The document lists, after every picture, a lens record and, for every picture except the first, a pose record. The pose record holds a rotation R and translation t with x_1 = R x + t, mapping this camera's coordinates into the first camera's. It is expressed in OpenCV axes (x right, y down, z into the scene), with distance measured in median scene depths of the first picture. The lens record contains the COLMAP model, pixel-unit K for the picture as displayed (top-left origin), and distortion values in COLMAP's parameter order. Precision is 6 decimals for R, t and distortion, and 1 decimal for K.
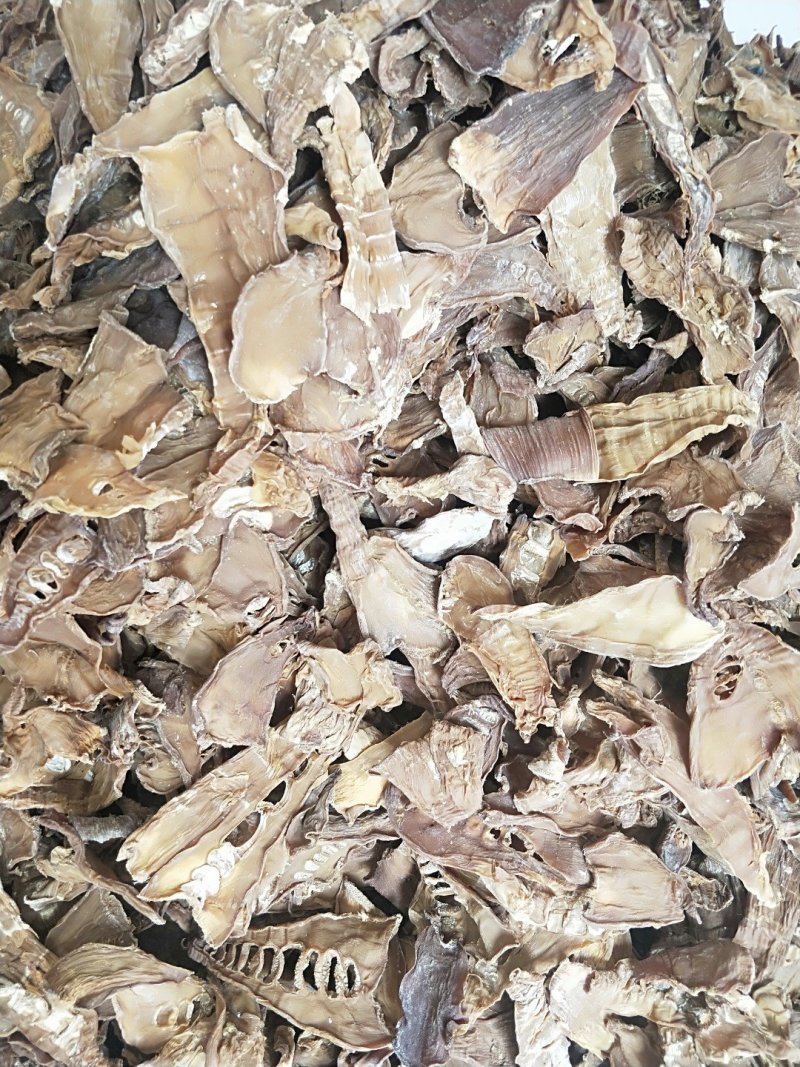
lens RADIAL K [[824.4, 0, 400.0], [0, 824.4, 533.5], [0, 0, 1]] dist [-0.008349, -0.003539]
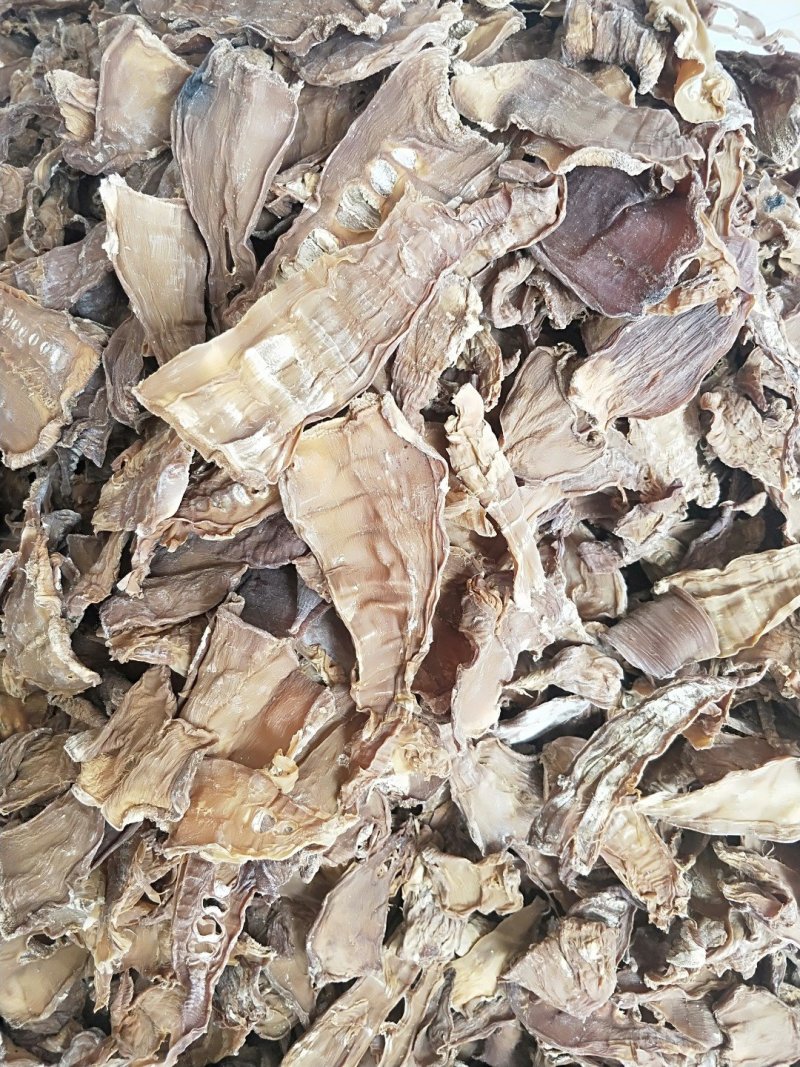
lens RADIAL K [[841.7, 0, 400.0], [0, 841.7, 533.5], [0, 0, 1]] dist [-0.020805, -0.007574]
pose [[0.983405, -0.123955, 0.132474, -0.219229], [0.120336, 0.992115, 0.035017, -0.279843], [-0.135770, -0.018495, 0.990568, 0.062593]]
